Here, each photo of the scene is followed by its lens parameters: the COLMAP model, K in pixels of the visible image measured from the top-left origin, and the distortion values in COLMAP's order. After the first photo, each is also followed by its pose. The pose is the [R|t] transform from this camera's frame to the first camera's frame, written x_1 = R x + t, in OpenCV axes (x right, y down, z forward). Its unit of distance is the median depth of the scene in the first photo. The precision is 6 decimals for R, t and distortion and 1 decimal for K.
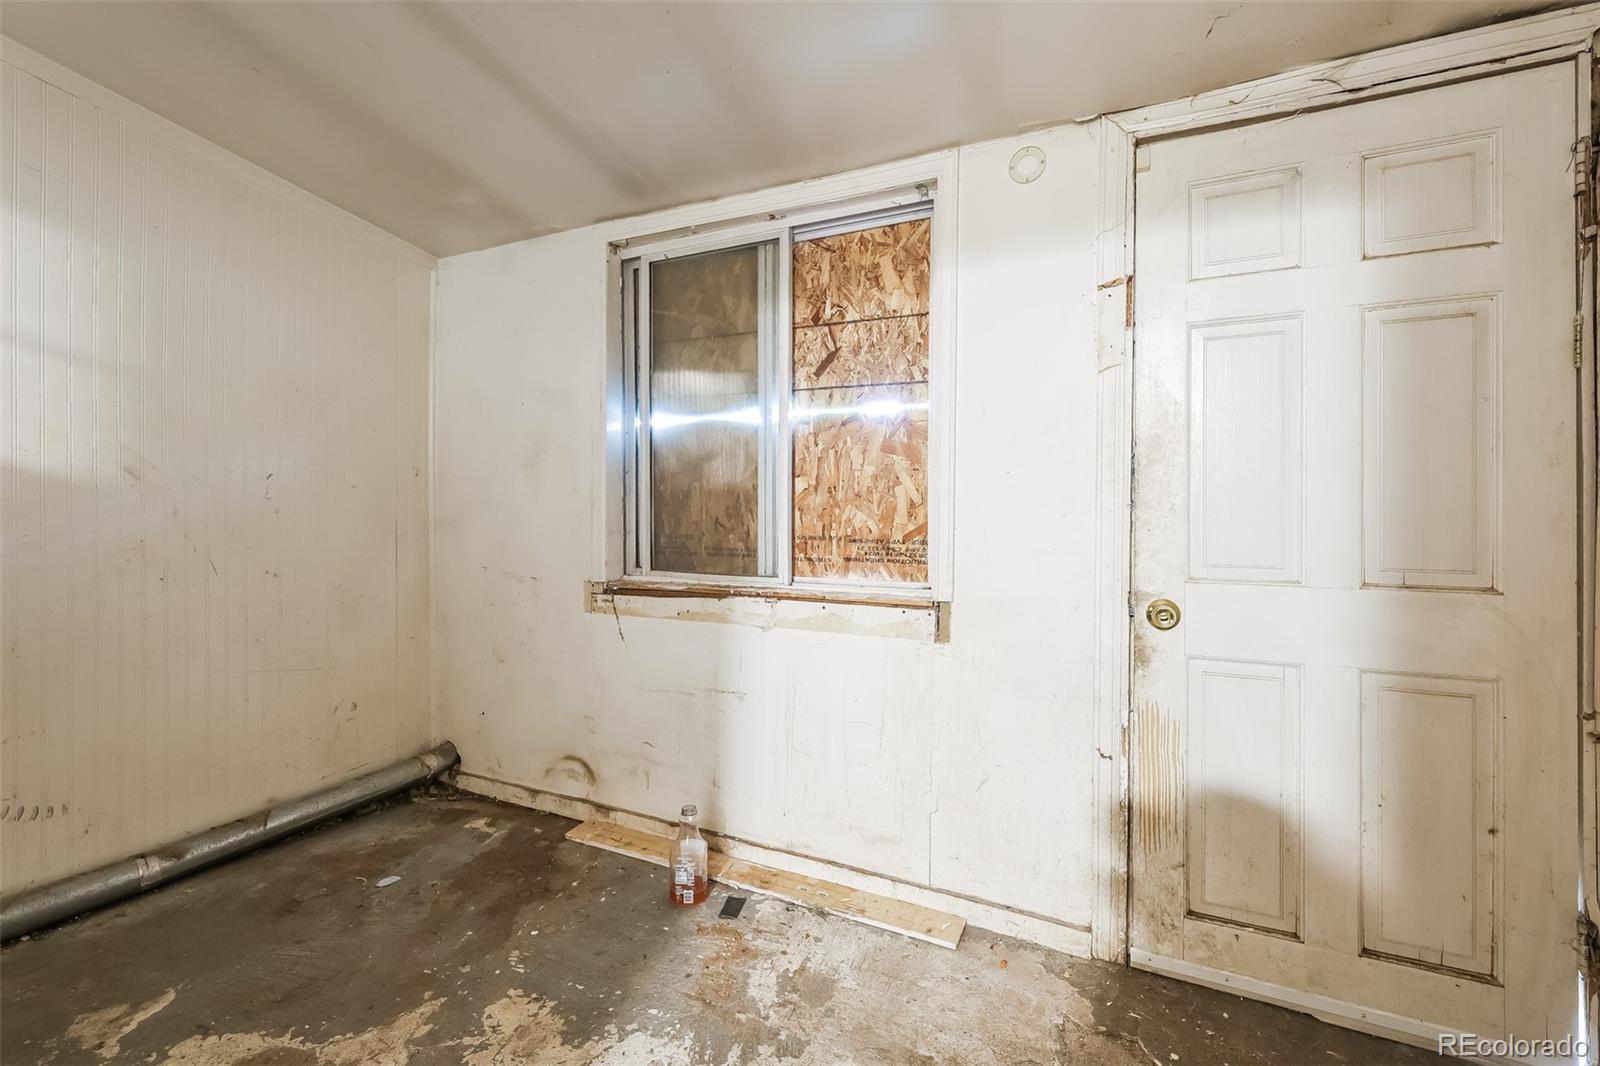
lens RADIAL K [[686.7, 0, 787.1], [0, 686.7, 513.2], [0, 0, 1]] dist [0.004616, -0.000555]
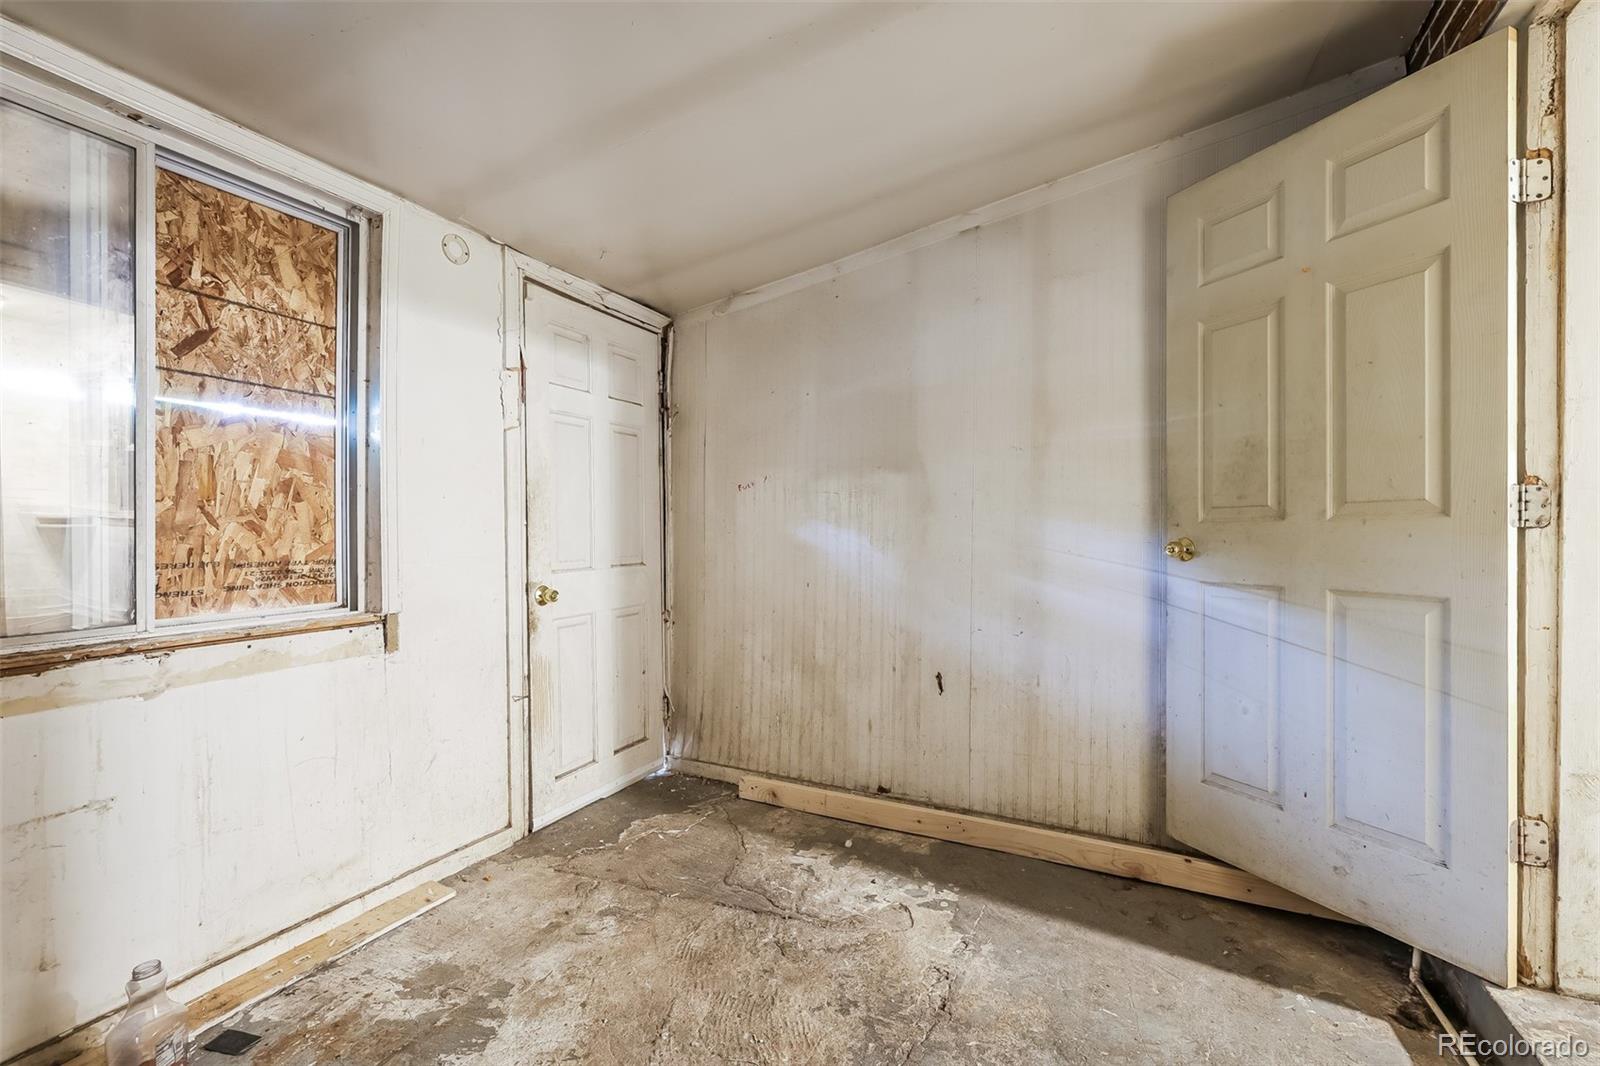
lens RADIAL K [[686.7, 0, 794.8], [0, 686.7, 535.3], [0, 0, 1]] dist [0.004616, -0.000555]
pose [[0.010358, -0.019317, 0.999760, -0.763953], [0.000165, 0.999813, 0.019317, -0.013608], [-0.999946, -0.000035, 0.010359, 0.323455]]
